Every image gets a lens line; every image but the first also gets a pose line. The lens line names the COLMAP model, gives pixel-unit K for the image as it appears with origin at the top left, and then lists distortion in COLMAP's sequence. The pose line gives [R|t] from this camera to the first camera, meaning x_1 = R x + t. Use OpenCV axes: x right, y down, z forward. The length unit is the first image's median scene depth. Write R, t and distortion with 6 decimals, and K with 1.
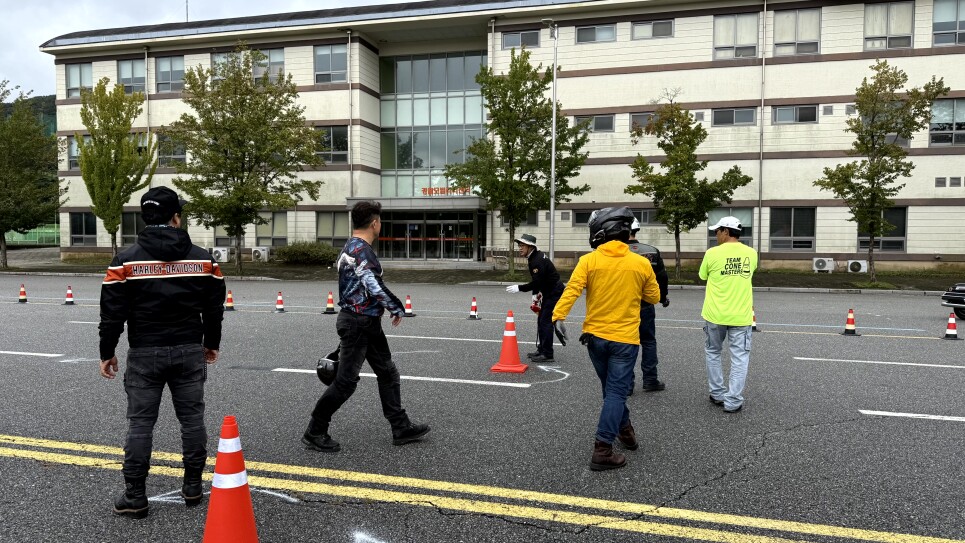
lens RADIAL K [[674.3, 0, 481.7], [0, 674.3, 281.5], [0, 0, 1]] dist [0.064653, -0.062065]
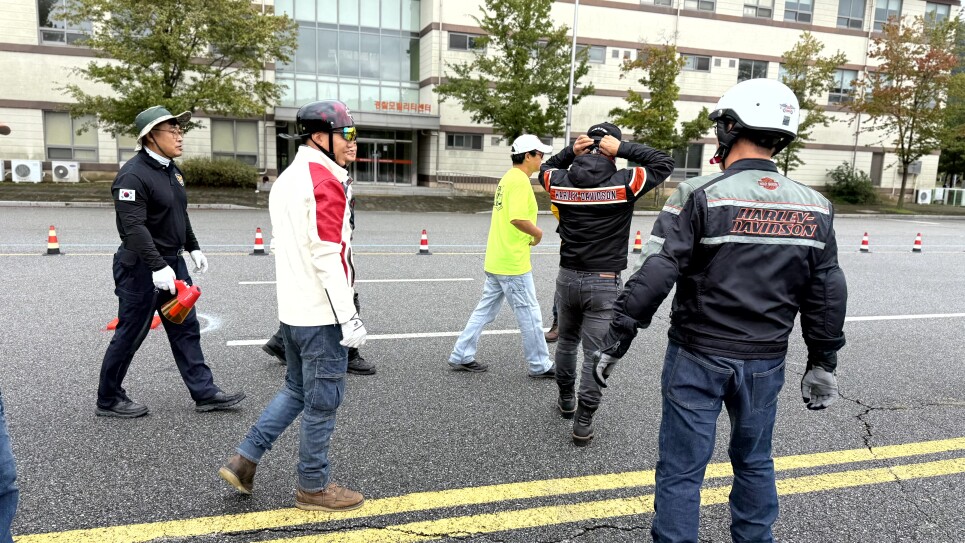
lens RADIAL K [[731.3, 0, 490.7], [0, 731.3, 283.1], [0, 0, 1]] dist [0.060027, -0.057662]
pose [[0.834547, -0.060875, 0.547563, -0.469560], [0.002329, 0.994258, 0.106986, -0.004968], [-0.550932, -0.088010, 0.829897, 0.096176]]
